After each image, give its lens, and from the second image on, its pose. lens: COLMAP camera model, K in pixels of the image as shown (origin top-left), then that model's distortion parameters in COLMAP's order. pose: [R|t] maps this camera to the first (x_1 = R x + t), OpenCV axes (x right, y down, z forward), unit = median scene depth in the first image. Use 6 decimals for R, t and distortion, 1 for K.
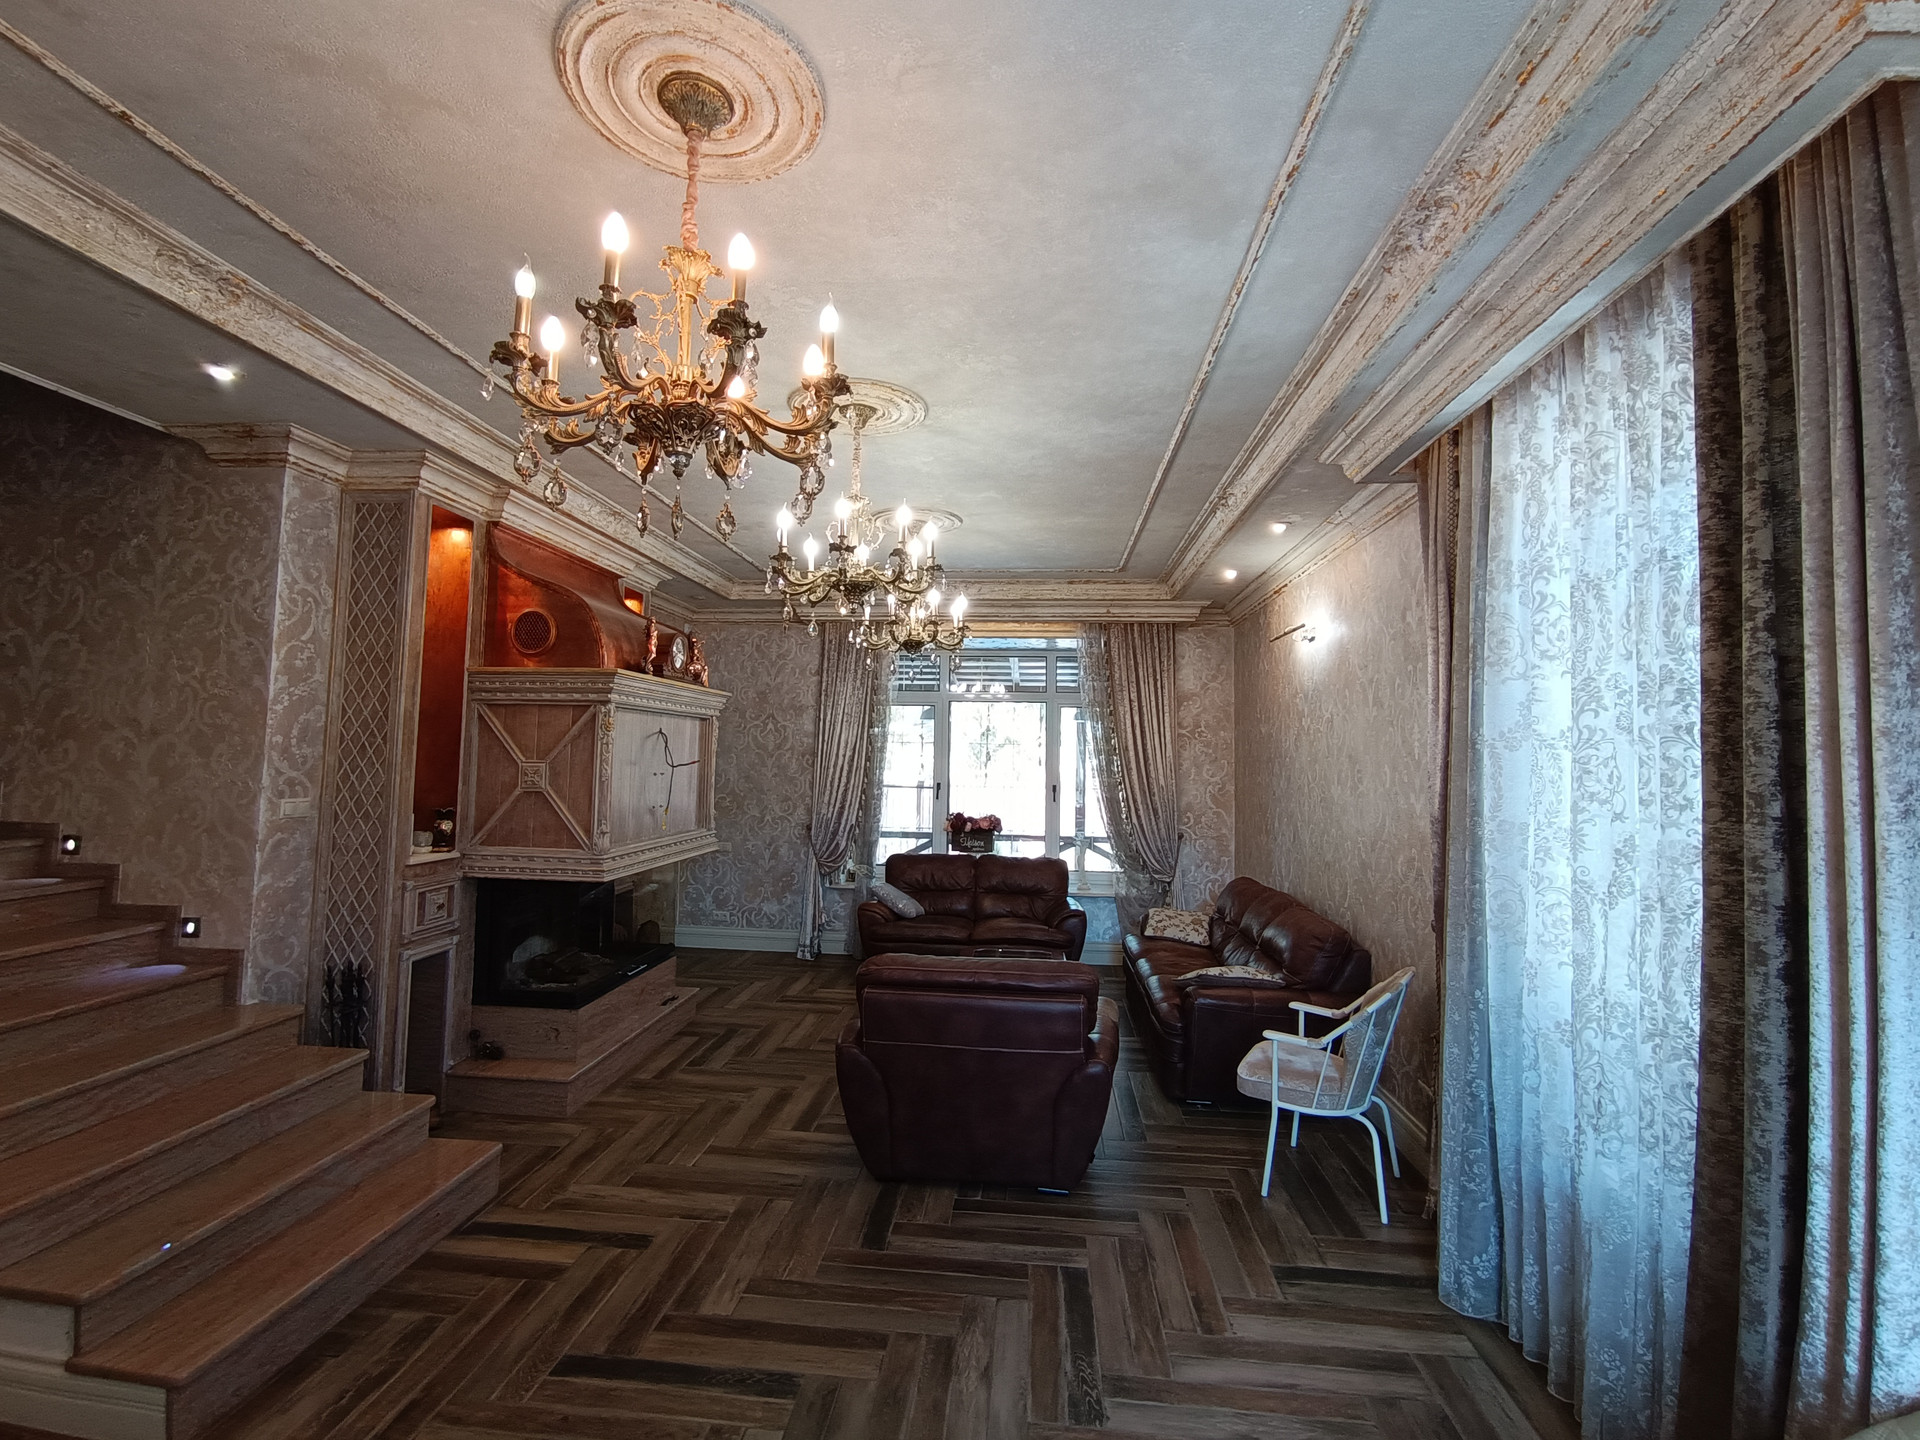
lens RADIAL K [[867.0, 0, 959.5], [0, 867.0, 724.4], [0, 0, 1]] dist [-0.026809, 0.012269]
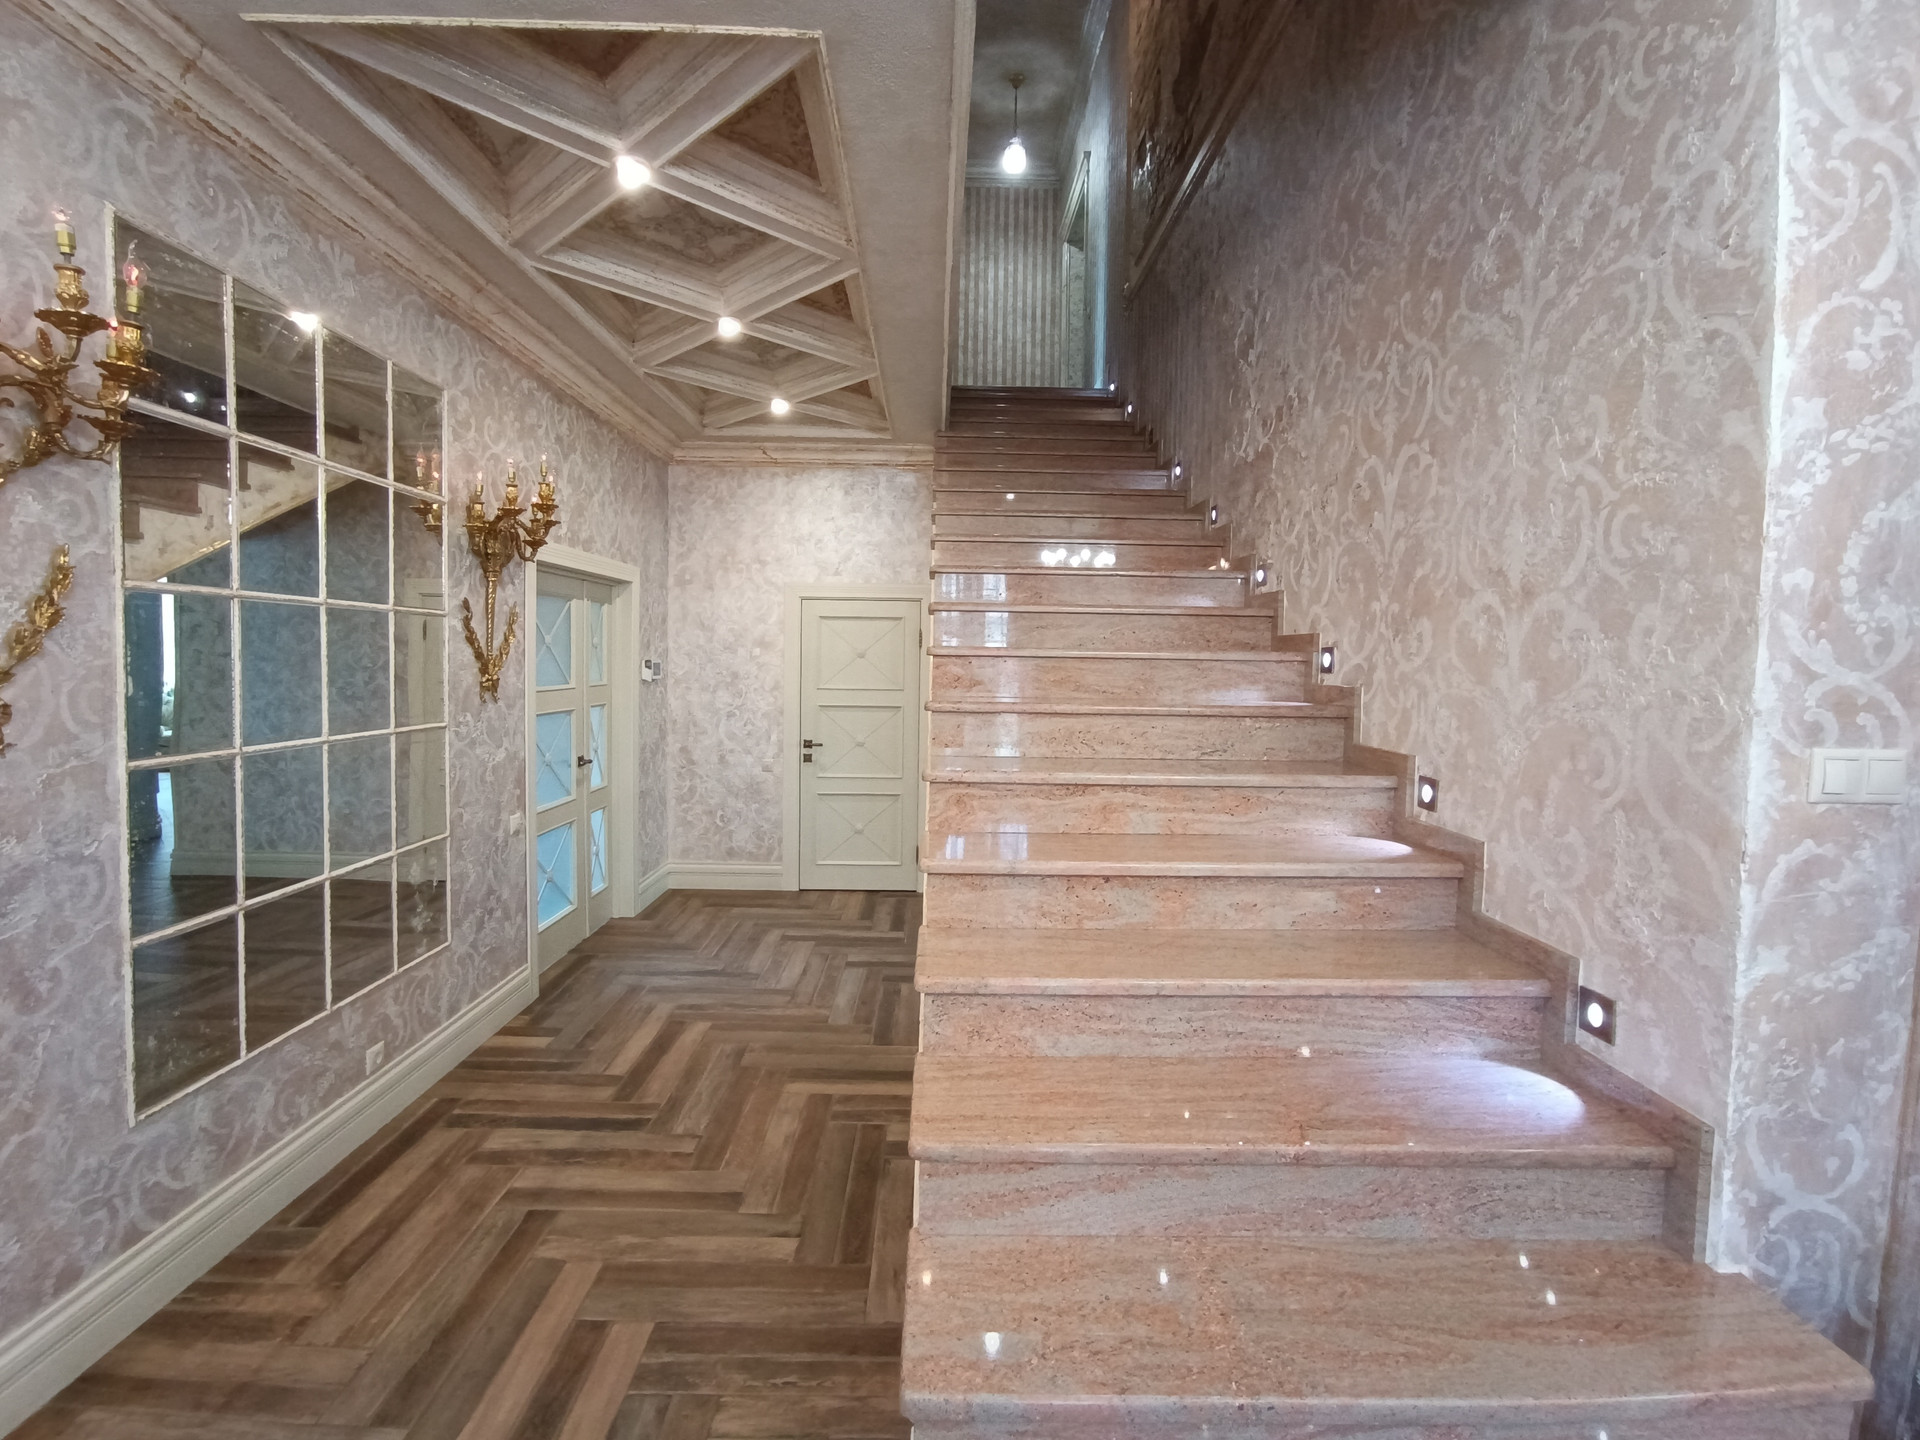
lens RADIAL K [[864.0, 0, 941.5], [0, 864.0, 670.8], [0, 0, 1]] dist [-0.001318, -0.003078]
pose [[0.097719, -0.000338, -0.995214, -0.473848], [0.024521, 0.999697, 0.002069, 0.045984], [0.994912, -0.024606, 0.097698, 0.608616]]
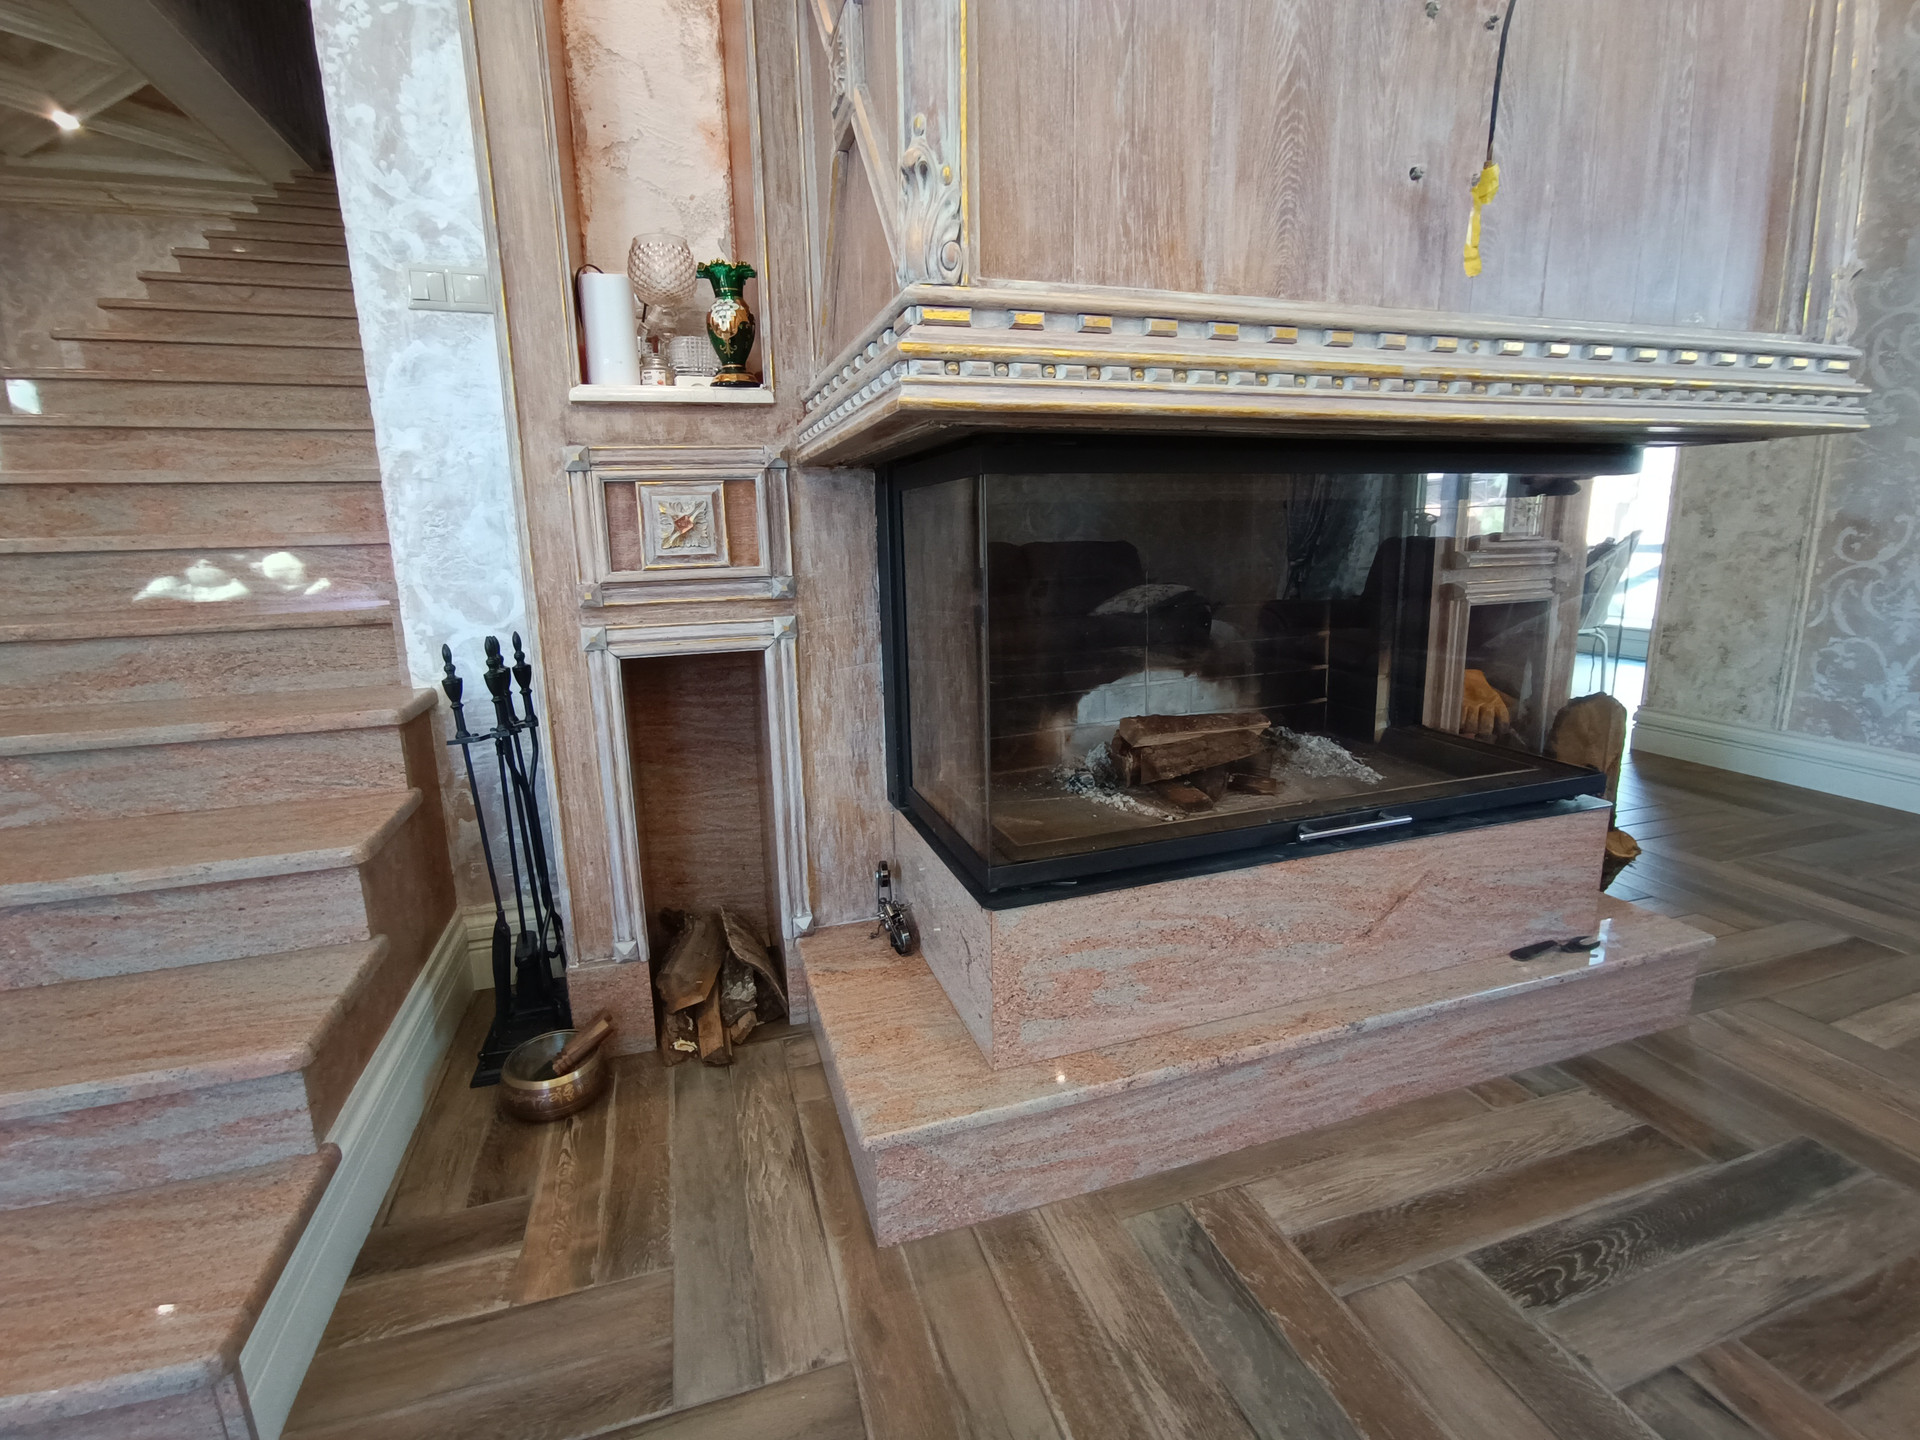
lens RADIAL K [[864.0, 0, 950.0], [0, 864.0, 682.2], [0, 0, 1]] dist [-0.001318, -0.003078]
pose [[0.377602, 0.135823, -0.915952, -0.234881], [0.066969, 0.982587, 0.173312, 0.250461], [0.923543, -0.126784, 0.361931, 1.088981]]
